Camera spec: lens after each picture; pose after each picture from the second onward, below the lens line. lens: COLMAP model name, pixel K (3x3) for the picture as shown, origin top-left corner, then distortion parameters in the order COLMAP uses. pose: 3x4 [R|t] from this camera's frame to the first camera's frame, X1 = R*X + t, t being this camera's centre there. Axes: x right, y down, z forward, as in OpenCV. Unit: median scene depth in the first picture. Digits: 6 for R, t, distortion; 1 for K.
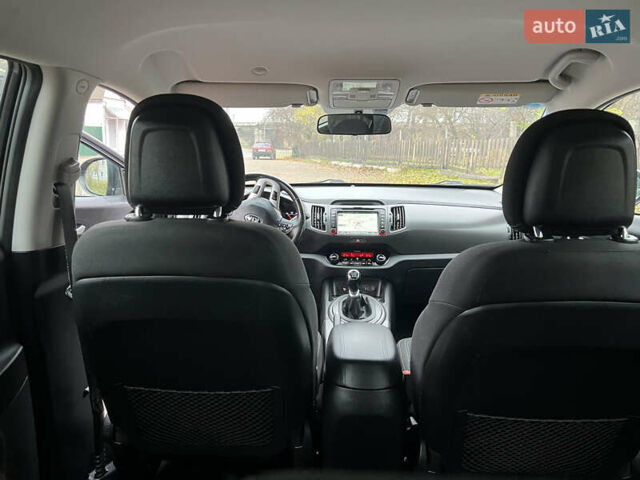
lens RADIAL K [[476.2, 0, 324.0], [0, 476.2, 239.1], [0, 0, 1]] dist [0.057570, -0.064562]
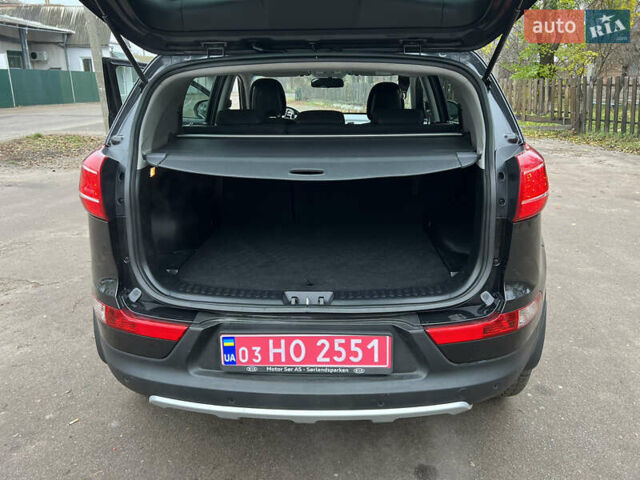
lens RADIAL K [[476.2, 0, 324.0], [0, 476.2, 239.1], [0, 0, 1]] dist [0.057570, -0.064562]
pose [[0.999881, -0.010853, -0.010975, 0.065025], [0.012010, 0.993696, 0.111467, 0.243895], [0.009696, -0.111586, 0.993708, -1.346471]]
